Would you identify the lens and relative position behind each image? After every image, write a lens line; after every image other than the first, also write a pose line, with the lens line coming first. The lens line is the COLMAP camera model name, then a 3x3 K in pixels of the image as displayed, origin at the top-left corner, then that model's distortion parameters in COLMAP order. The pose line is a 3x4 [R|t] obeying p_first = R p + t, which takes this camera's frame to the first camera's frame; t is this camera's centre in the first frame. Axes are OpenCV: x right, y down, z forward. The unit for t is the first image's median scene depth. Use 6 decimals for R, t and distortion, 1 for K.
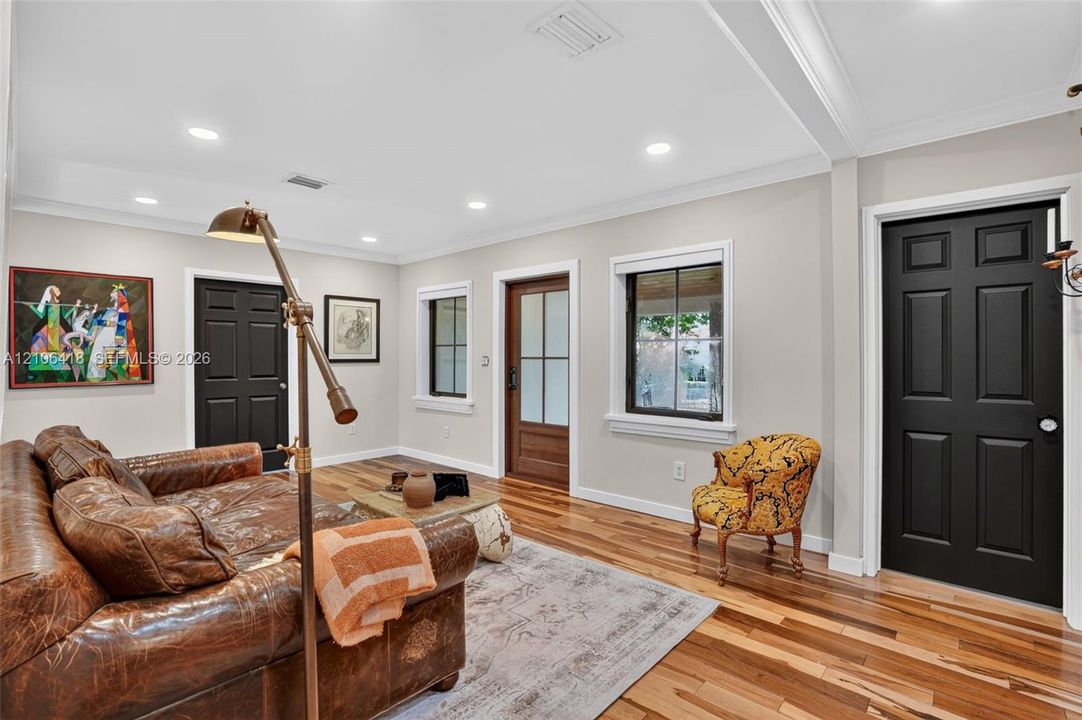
lens RADIAL K [[500.6, 0, 546.2], [0, 500.6, 363.0], [0, 0, 1]] dist [-0.080555, 0.036190]
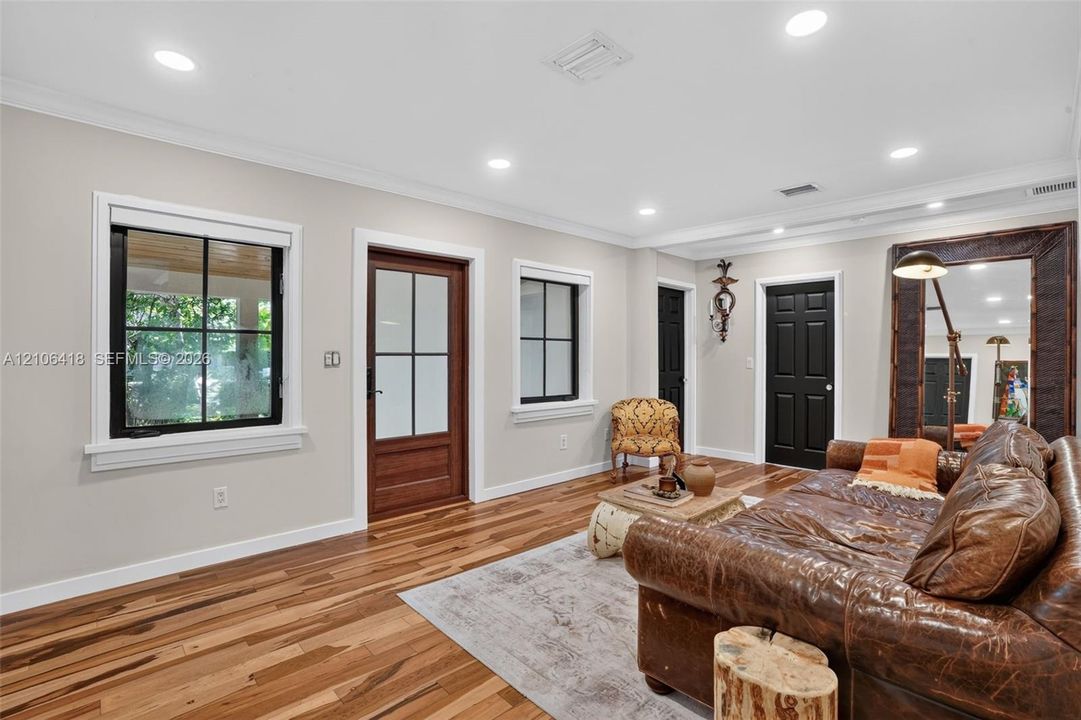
lens RADIAL K [[500.2, 0, 545.7], [0, 500.2, 363.0], [0, 0, 1]] dist [-0.080555, 0.036190]
pose [[0.088819, -0.018095, 0.995883, -0.919849], [0.008835, 0.999810, 0.017379, -0.009422], [-0.996009, 0.007255, 0.088962, 0.845718]]
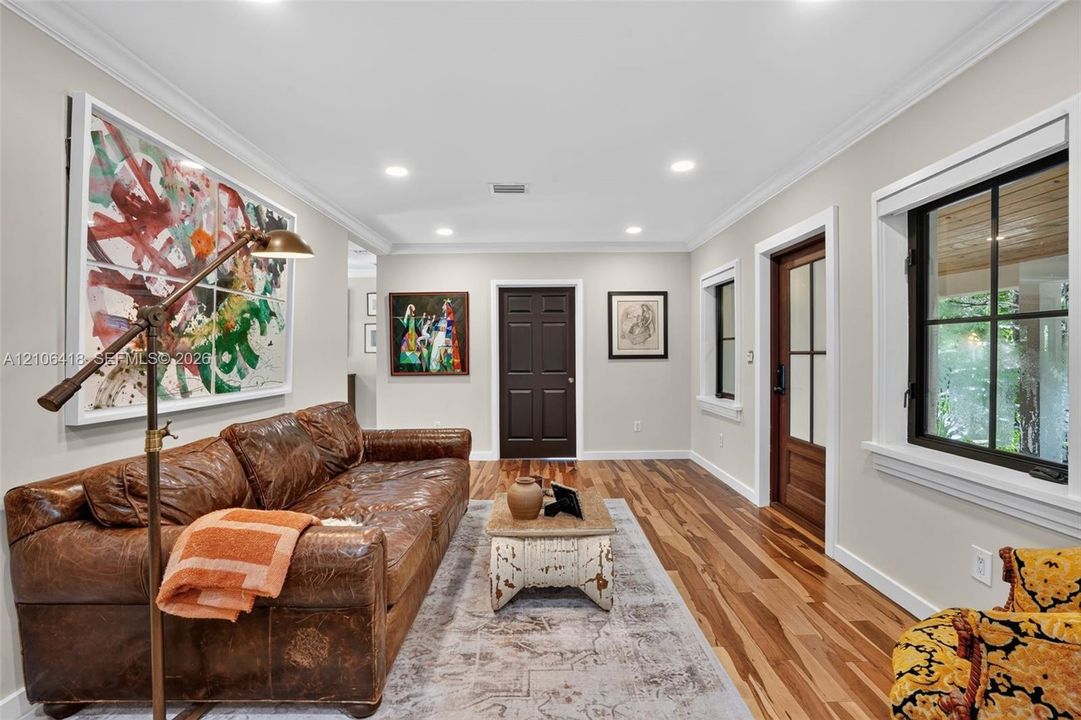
lens RADIAL K [[498.0, 0, 540.5], [0, 498.0, 360.0], [0, 0, 1]] dist [-0.065826, 0.022845]
pose [[0.665909, 0.004496, -0.746019, 0.302578], [-0.002763, 0.999990, 0.003560, -0.001516], [0.746028, -0.000309, 0.665915, 0.283918]]
